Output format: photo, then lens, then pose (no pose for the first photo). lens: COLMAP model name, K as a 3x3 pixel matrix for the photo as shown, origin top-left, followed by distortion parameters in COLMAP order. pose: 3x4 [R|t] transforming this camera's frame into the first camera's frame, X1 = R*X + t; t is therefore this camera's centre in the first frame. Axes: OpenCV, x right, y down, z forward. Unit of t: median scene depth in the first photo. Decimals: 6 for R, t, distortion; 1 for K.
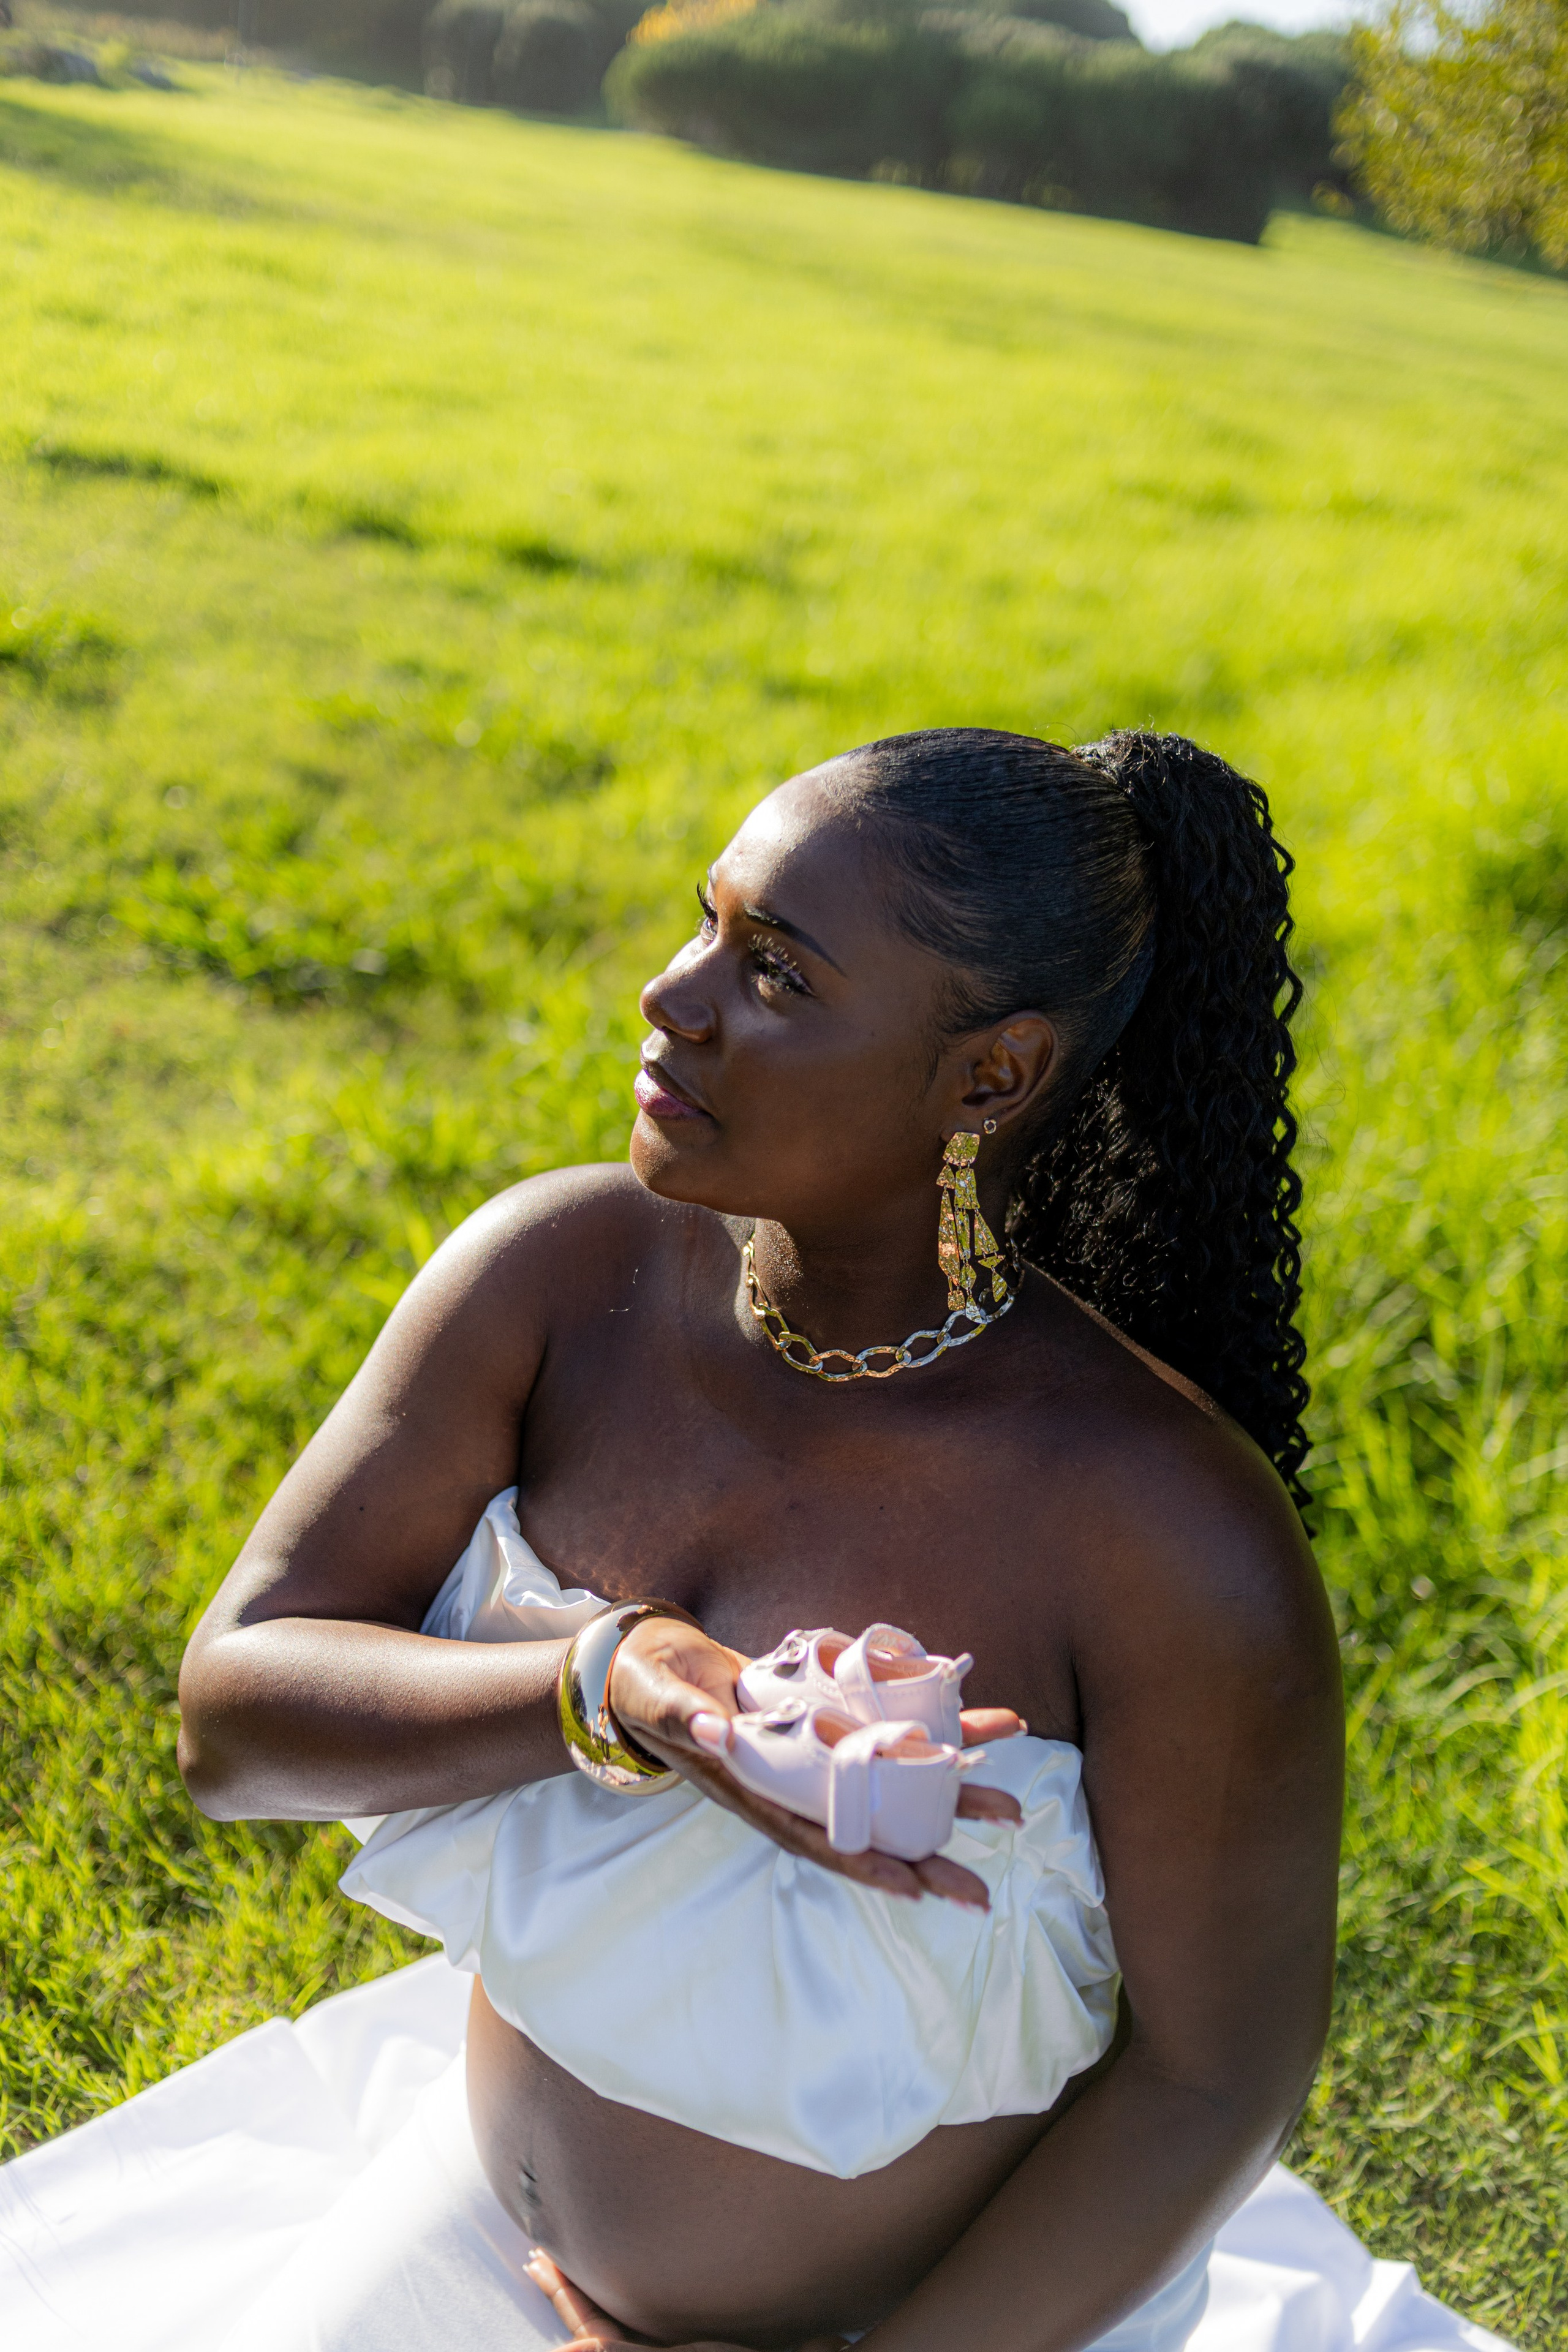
lens RADIAL K [[2289.9, 0, 784.0], [0, 2289.9, 1176.0], [0, 0, 1]] dist [-0.018318, 0.042661]
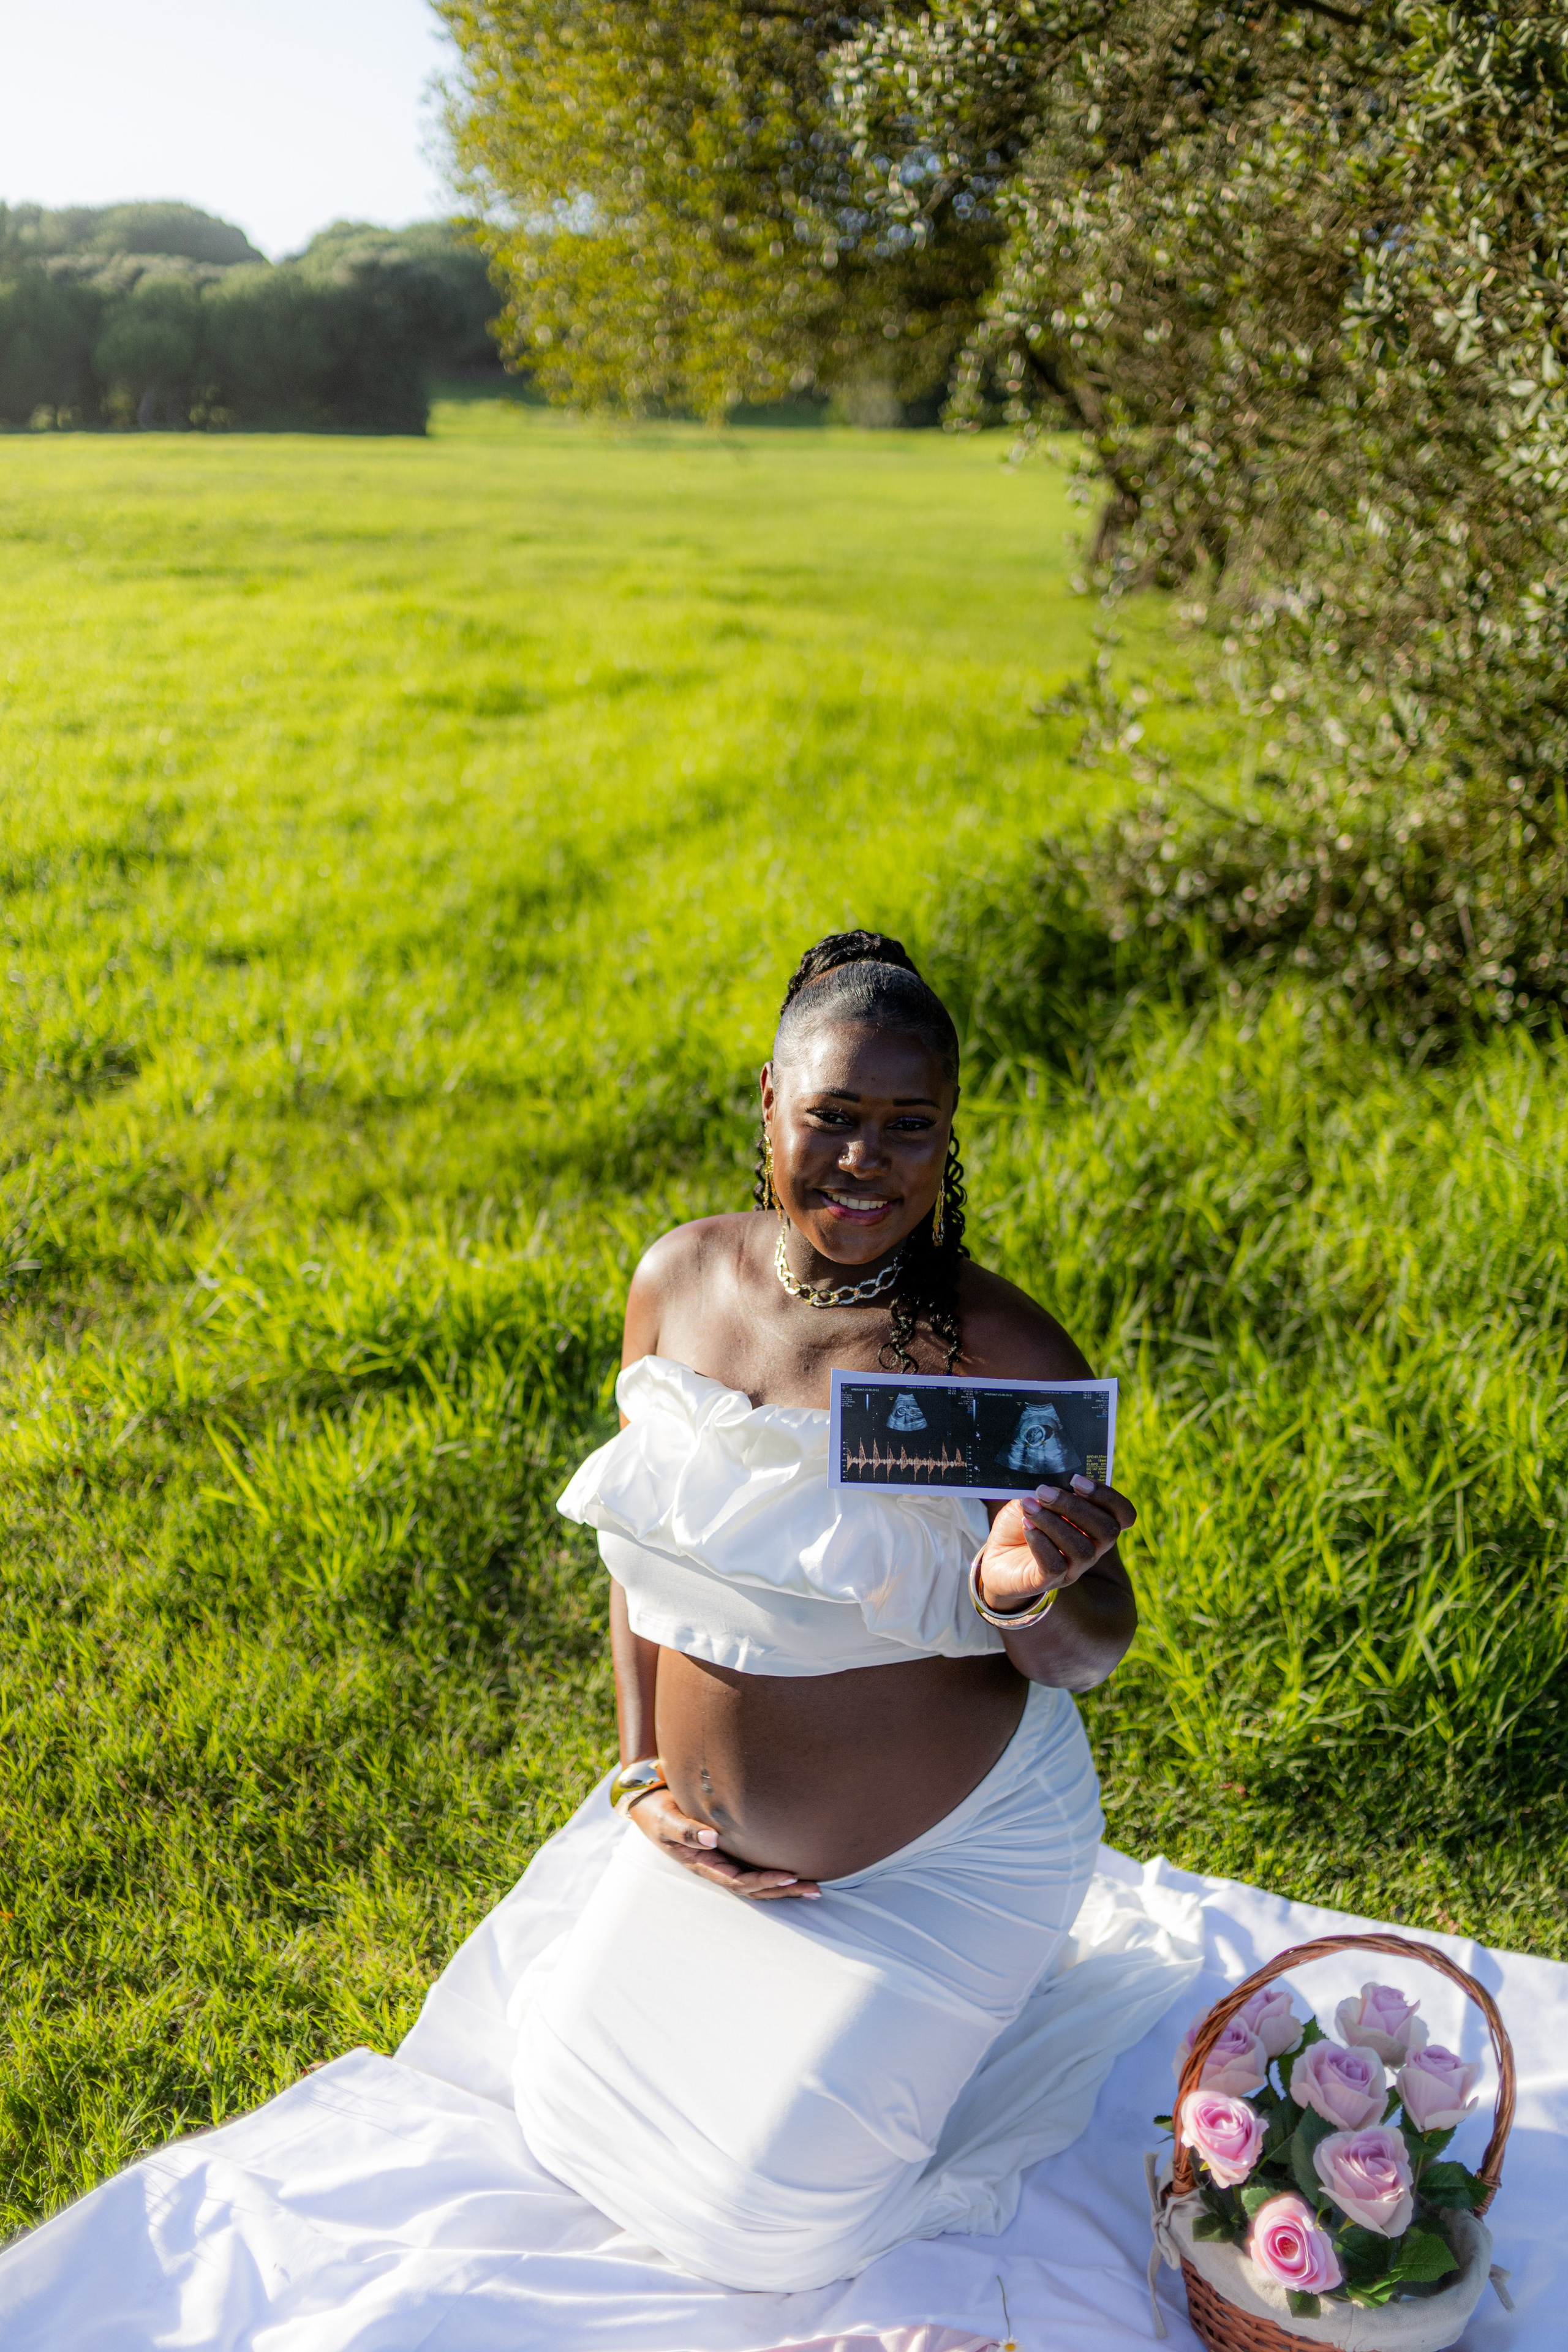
lens RADIAL K [[2291.9, 0, 792.2], [0, 2291.9, 1156.8], [0, 0, 1]] dist [-0.011993, 0.023991]
pose [[0.931099, -0.231191, 0.282143, -0.054061], [0.252578, 0.966690, -0.041415, 0.000202], [-0.263170, 0.109825, 0.958478, -0.094766]]
